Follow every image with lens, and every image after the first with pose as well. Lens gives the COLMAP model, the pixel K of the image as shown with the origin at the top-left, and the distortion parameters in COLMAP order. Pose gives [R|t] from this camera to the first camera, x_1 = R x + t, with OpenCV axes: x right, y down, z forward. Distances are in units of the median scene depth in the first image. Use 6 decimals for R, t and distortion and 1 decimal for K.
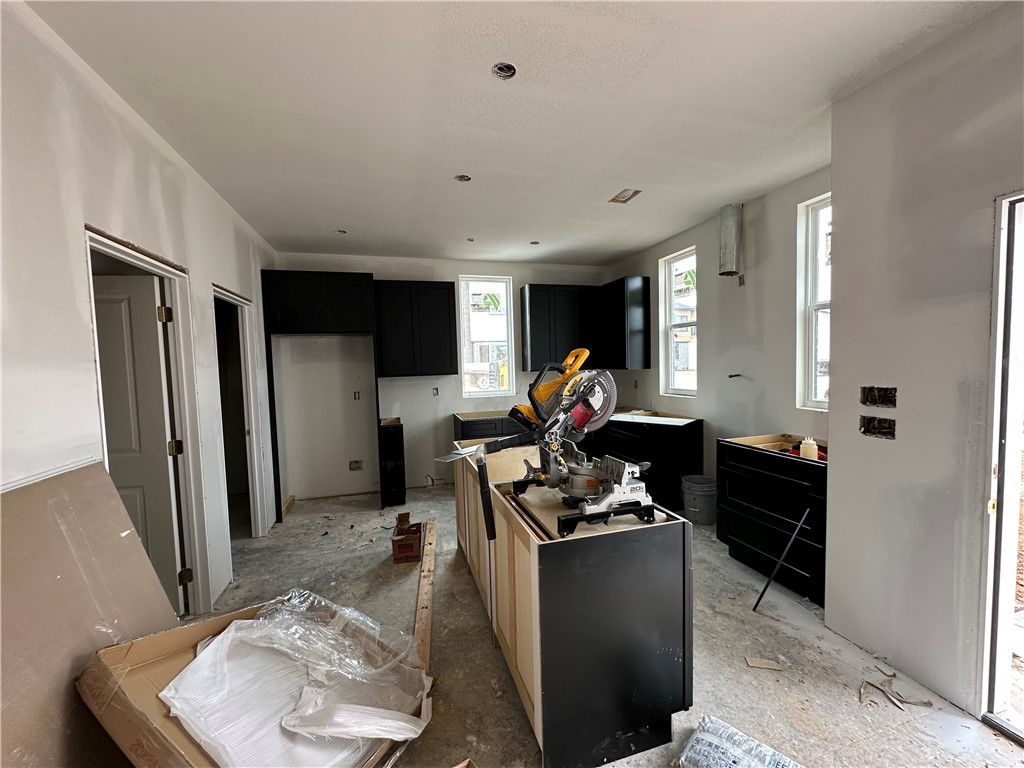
lens RADIAL K [[407.3, 0, 513.1], [0, 407.3, 385.0], [0, 0, 1]] dist [-0.004504, 0.000663]
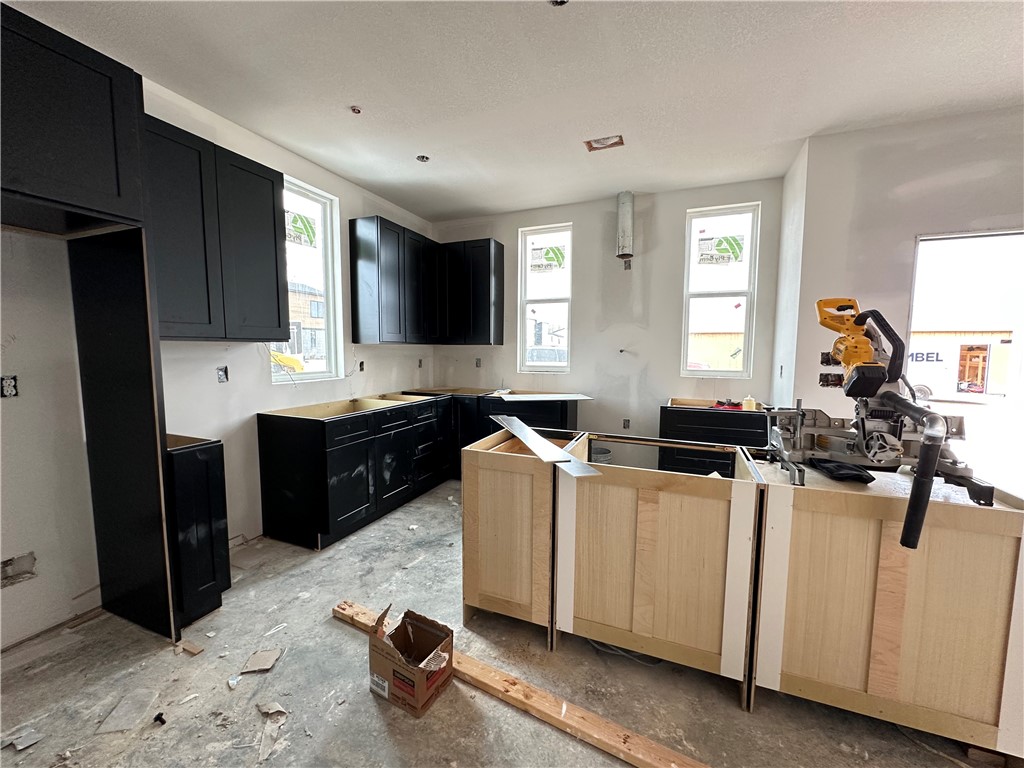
lens RADIAL K [[407.3, 0, 512.6], [0, 407.3, 384.8], [0, 0, 1]] dist [-0.004504, 0.000663]
pose [[0.629494, -0.038480, 0.776052, -0.429817], [0.019711, 0.999242, 0.033558, 0.023100], [-0.776756, -0.005827, 0.629775, 0.454727]]
